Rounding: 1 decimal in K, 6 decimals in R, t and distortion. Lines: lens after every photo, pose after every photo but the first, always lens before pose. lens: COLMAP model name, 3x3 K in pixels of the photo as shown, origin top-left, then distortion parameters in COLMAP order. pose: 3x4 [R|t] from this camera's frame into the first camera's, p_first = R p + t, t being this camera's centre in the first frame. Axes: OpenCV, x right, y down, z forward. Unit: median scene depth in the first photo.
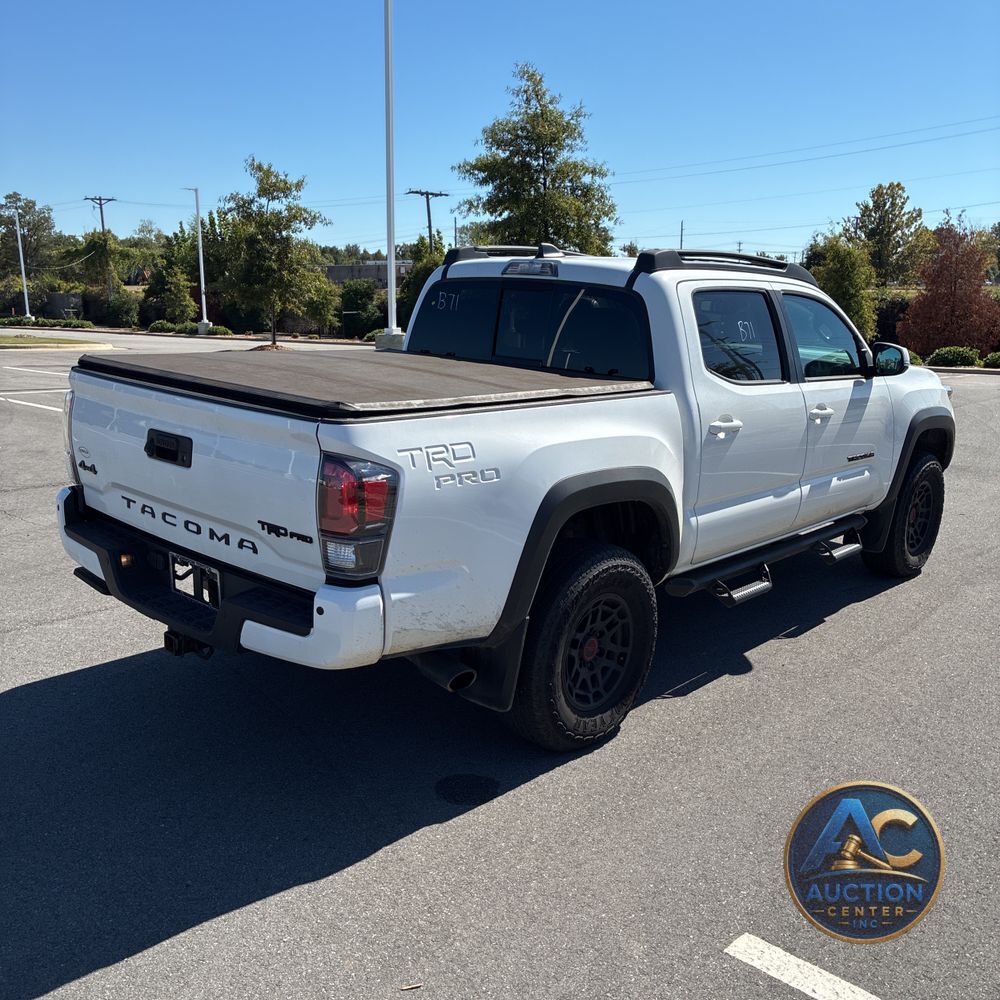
lens RADIAL K [[1007.8, 0, 500.0], [0, 1007.8, 500.0], [0, 0, 1]] dist [-0.006203, -0.021744]
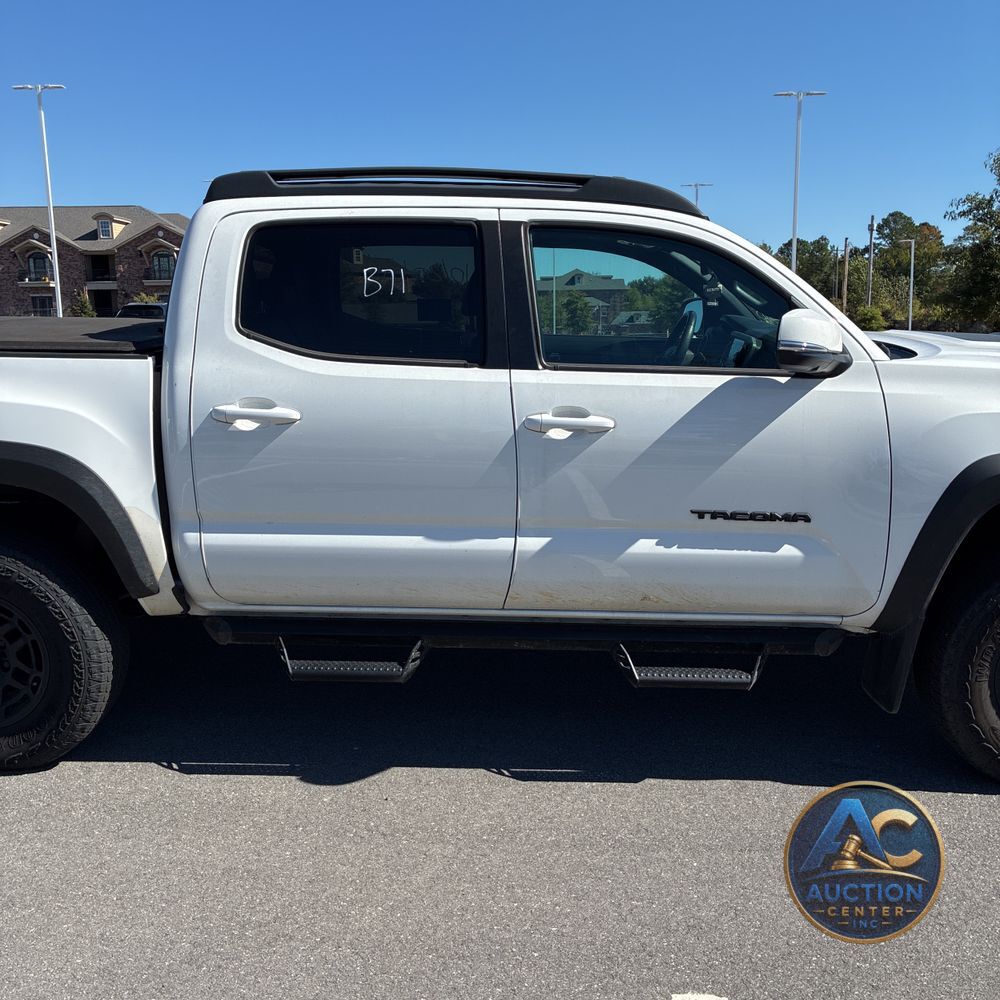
lens RADIAL K [[1005.6, 0, 508.9], [0, 1005.6, 492.2], [0, 0, 1]] dist [0.038946, -0.038416]
pose [[0.647470, 0.121290, -0.752377, 0.780104], [-0.148544, 0.988404, 0.031508, -0.060863], [0.747474, 0.091361, 0.657978, 0.606508]]
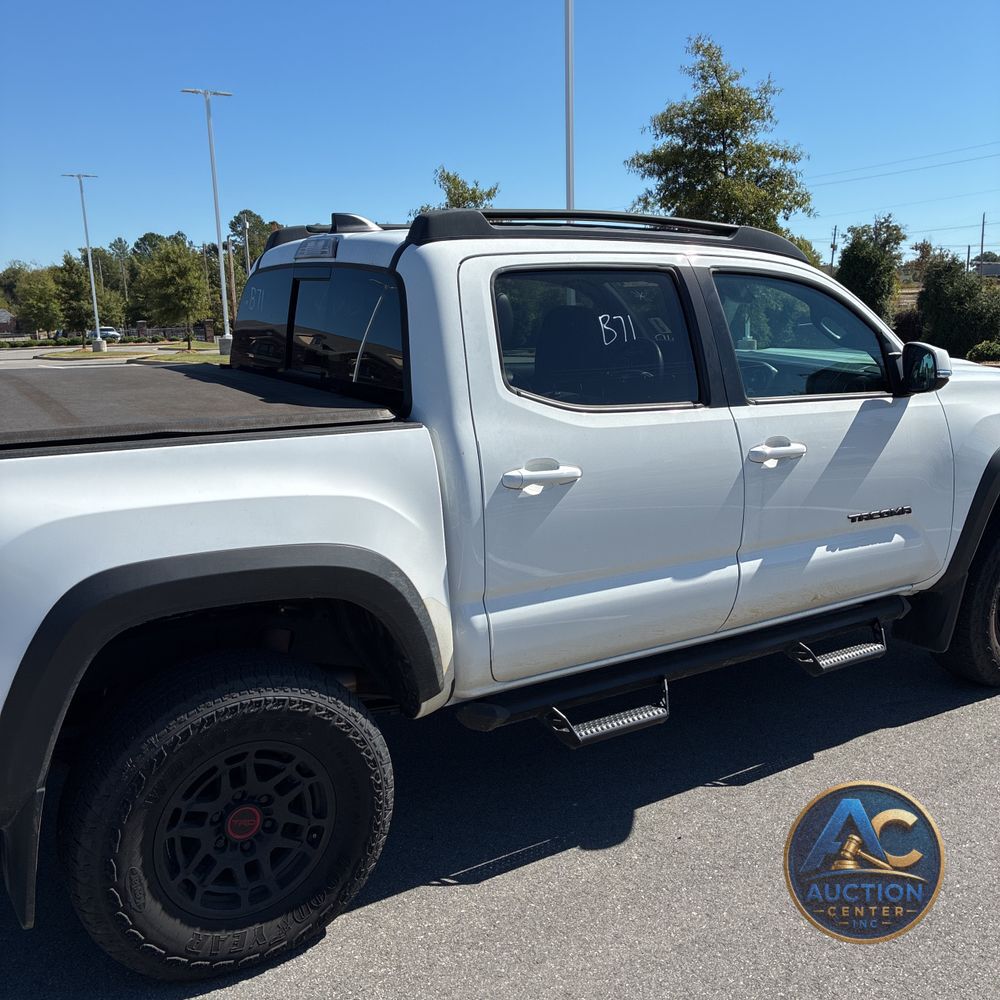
lens RADIAL K [[1000.4, 0, 499.3], [0, 1000.4, 504.0], [0, 0, 1]] dist [0.034027, -0.023609]
pose [[0.963891, 0.022222, -0.265367, 0.331026], [-0.024085, 0.999703, -0.003767, -0.046909], [0.265204, 0.010023, 0.964140, 0.332369]]
